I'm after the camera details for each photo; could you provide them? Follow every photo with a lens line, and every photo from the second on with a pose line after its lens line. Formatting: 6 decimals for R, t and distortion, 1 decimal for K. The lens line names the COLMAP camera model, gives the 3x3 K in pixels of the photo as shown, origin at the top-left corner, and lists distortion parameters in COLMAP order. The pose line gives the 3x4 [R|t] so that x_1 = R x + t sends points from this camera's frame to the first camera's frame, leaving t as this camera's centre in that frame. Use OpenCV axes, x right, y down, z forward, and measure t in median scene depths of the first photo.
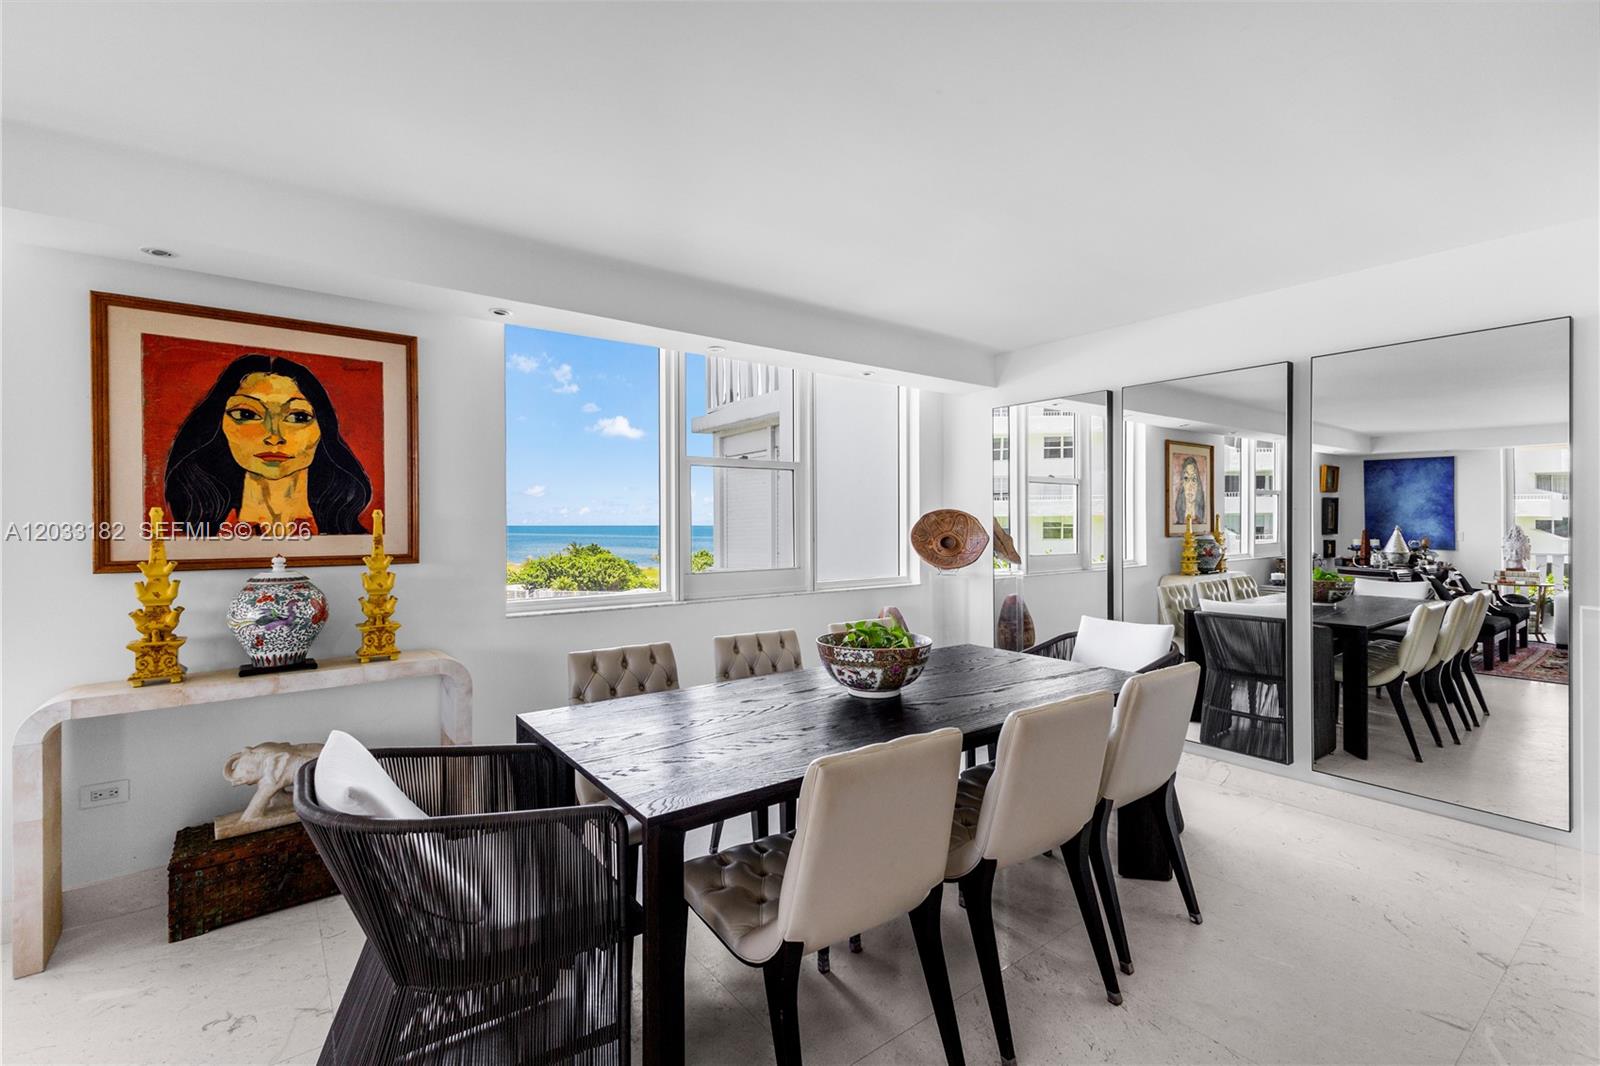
lens RADIAL K [[693.9, 0, 796.1], [0, 693.9, 532.7], [0, 0, 1]] dist [0.016552, -0.002644]
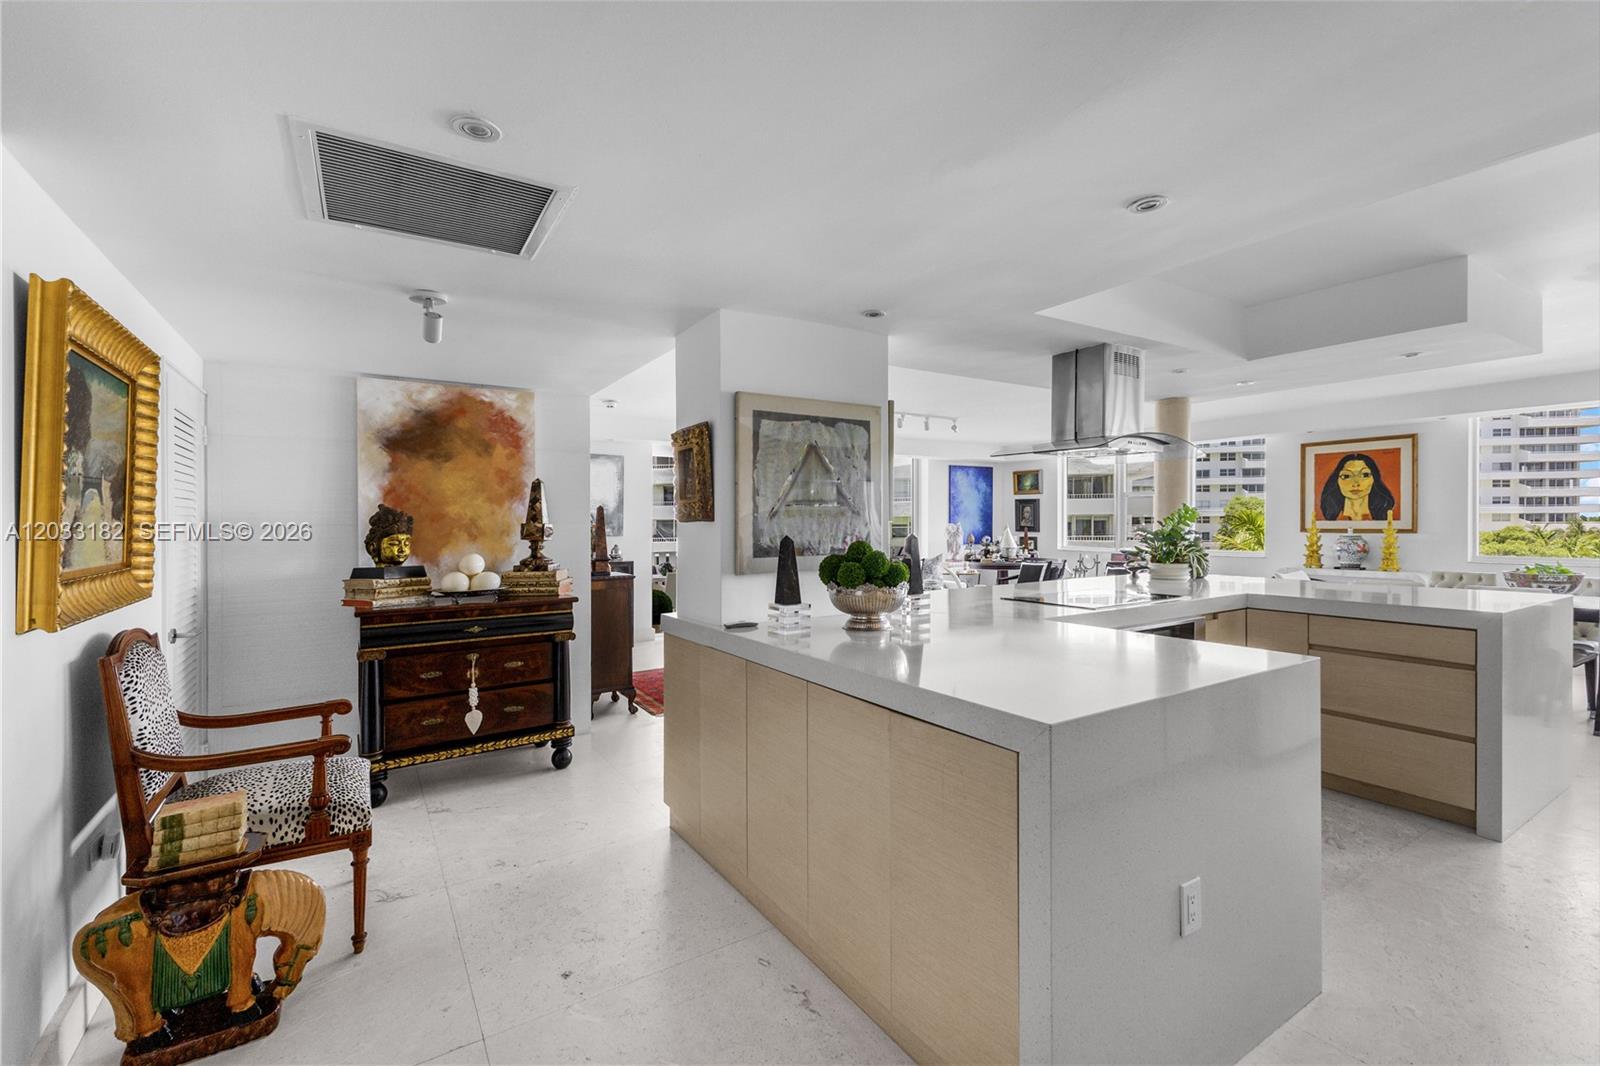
lens RADIAL K [[693.9, 0, 804.2], [0, 693.9, 525.9], [0, 0, 1]] dist [0.016552, -0.002644]
pose [[-0.080432, 0.014682, -0.996652, 2.102489], [0.002324, 0.999892, 0.014542, -0.019954], [0.996757, -0.001147, -0.080457, -0.888909]]
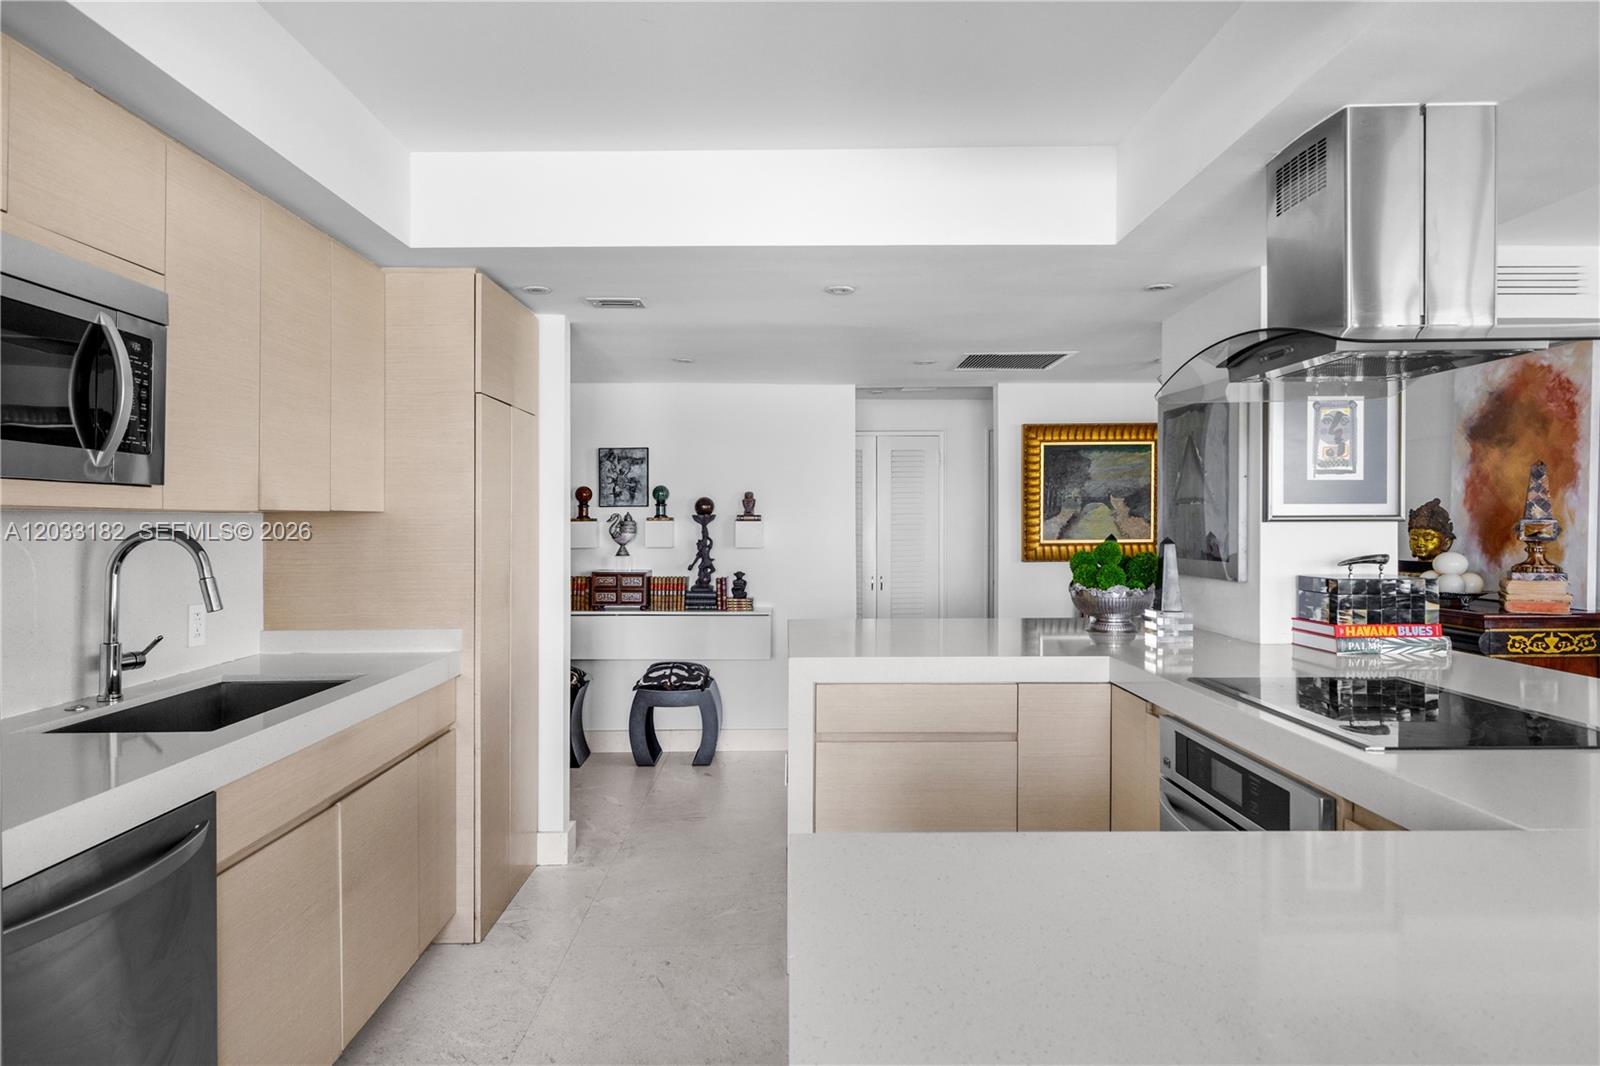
lens RADIAL K [[988.3, 0, 776.9], [0, 988.3, 515.1], [0, 0, 1]] dist [-0.013887, 0.004624]
pose [[-0.789889, 0.012426, 0.613124, 0.652619], [0.013191, 0.999908, -0.003270, -0.022122], [-0.613108, 0.005504, -0.789980, 0.469787]]
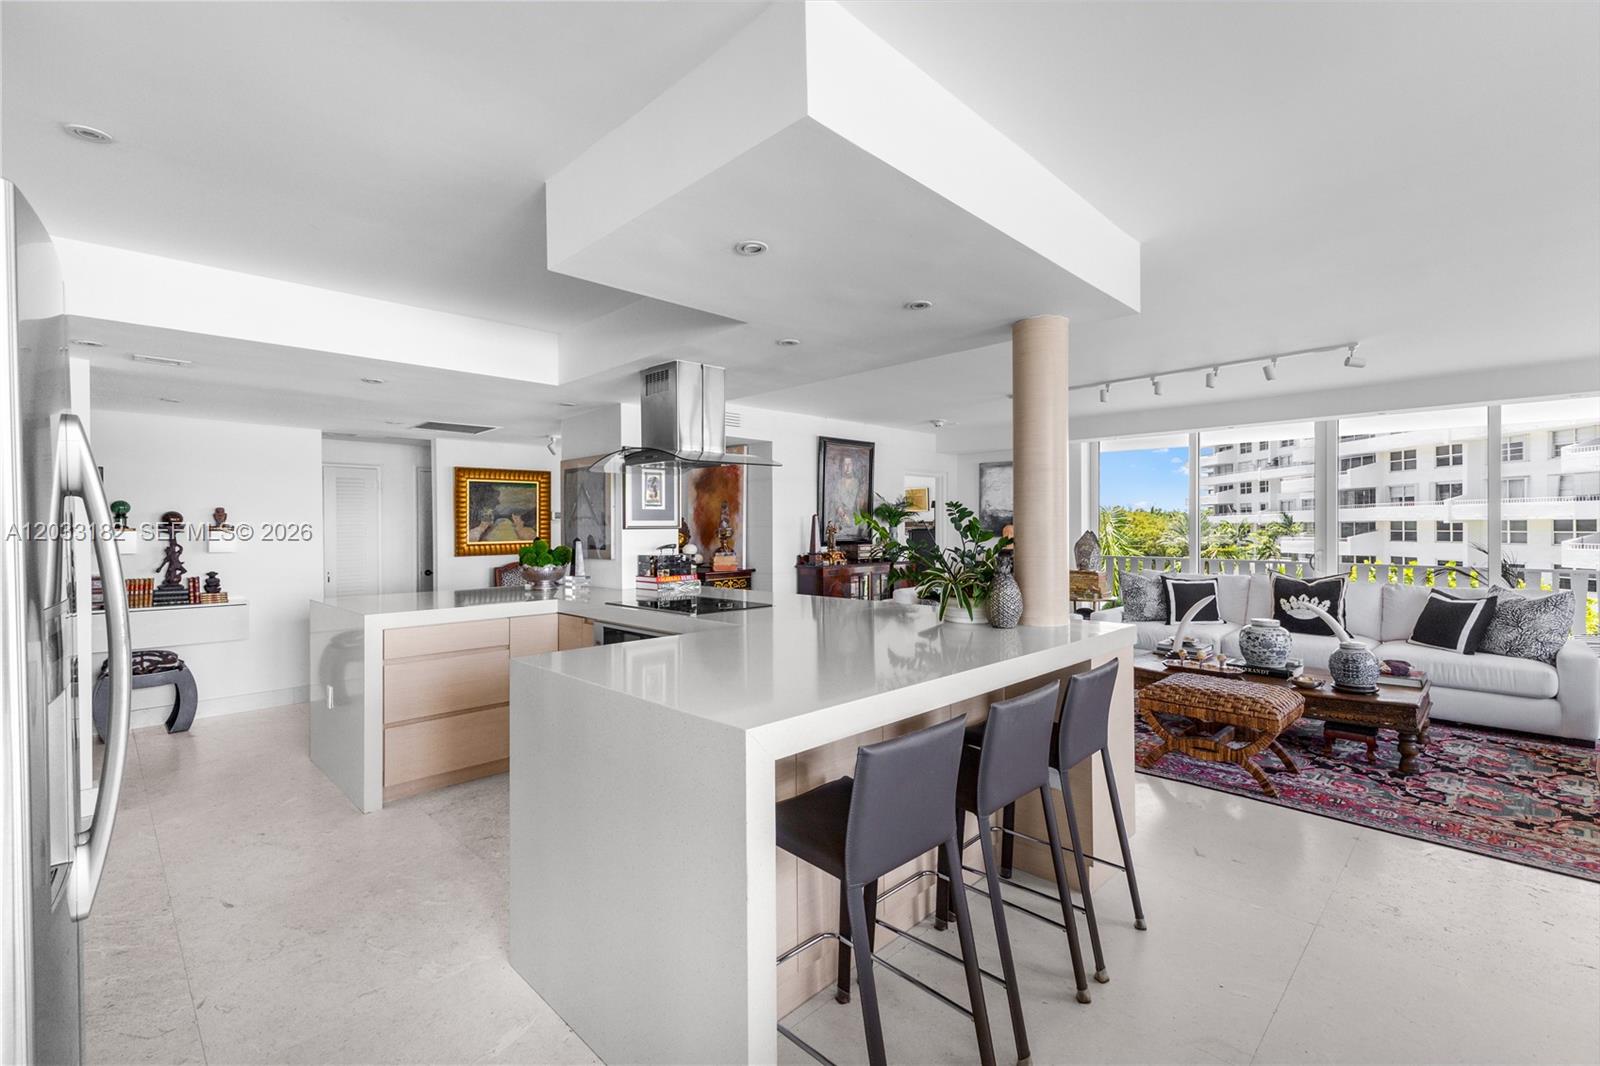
lens RADIAL K [[693.9, 0, 818.6], [0, 693.9, 529.1], [0, 0, 1]] dist [0.016552, -0.002644]
pose [[-0.988025, 0.013899, -0.153668, 0.702054], [0.012146, 0.999850, 0.012338, -0.025271], [0.153816, 0.010324, -0.988046, 0.895422]]
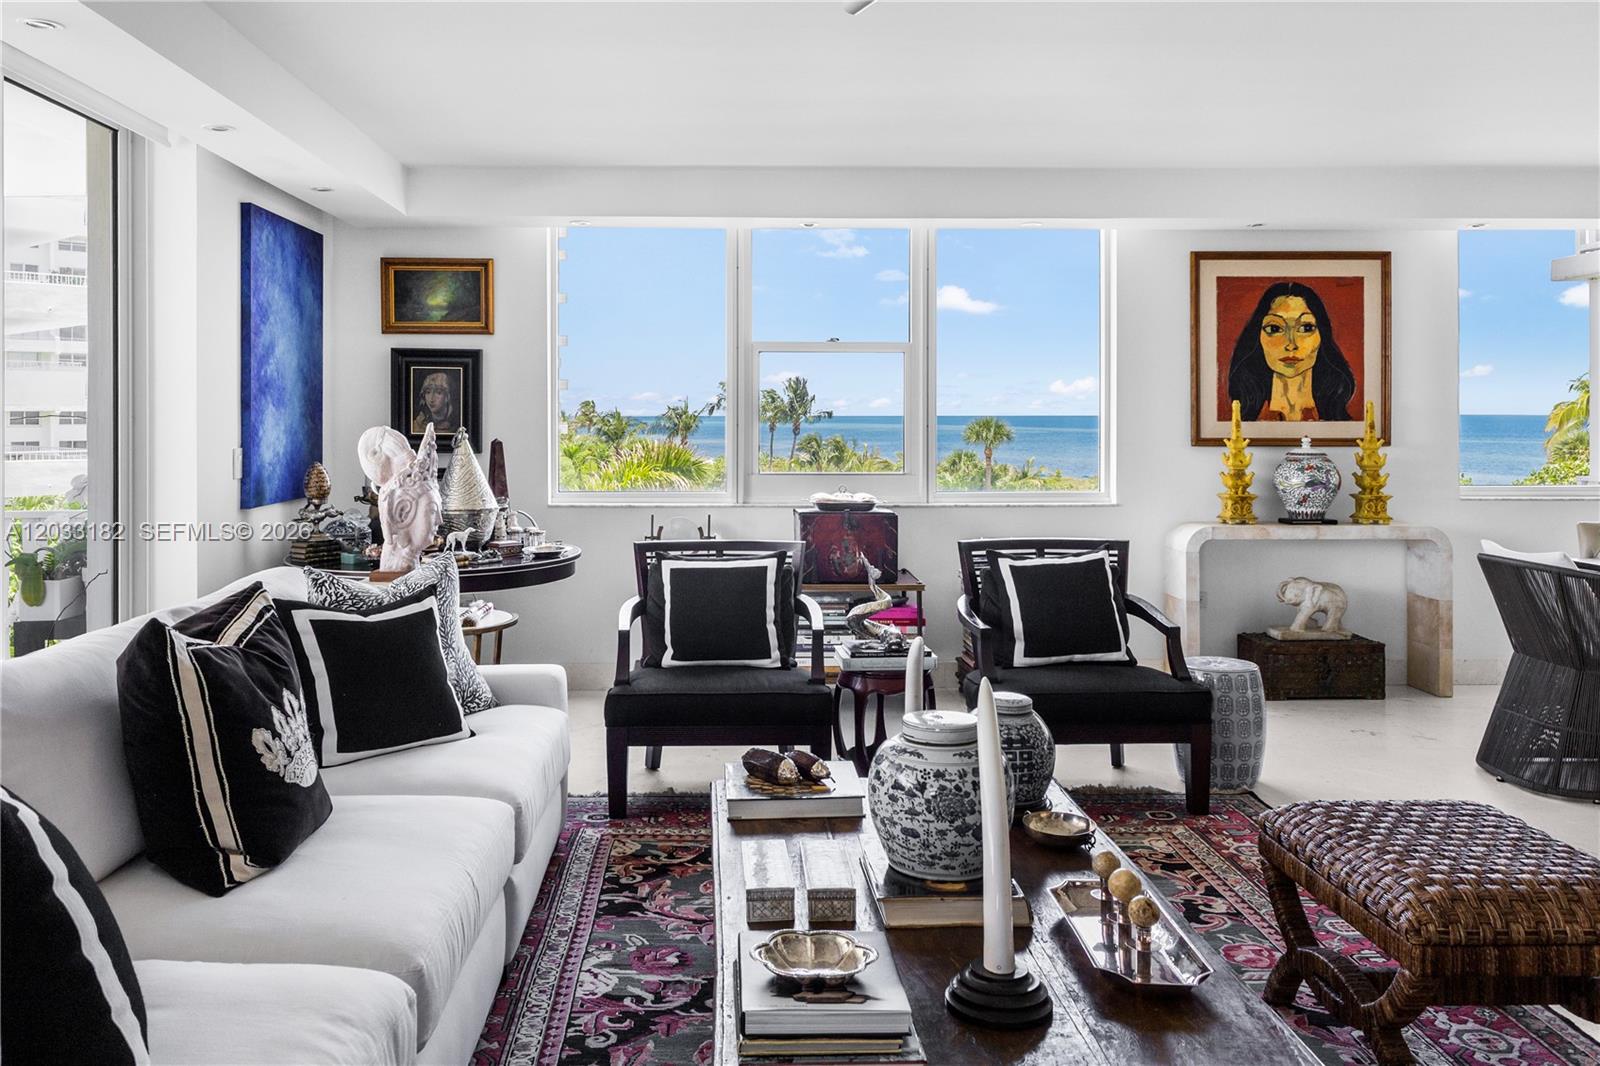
lens RADIAL K [[1261.8, 0, 753.9], [0, 1261.8, 417.3], [0, 0, 1]] dist [0.017914, -0.000342]
pose [[0.814414, 0.008673, -0.580219, -0.198874], [-0.009413, 0.999954, 0.001735, 0.002148], [0.580208, 0.004048, 0.814459, -1.478850]]
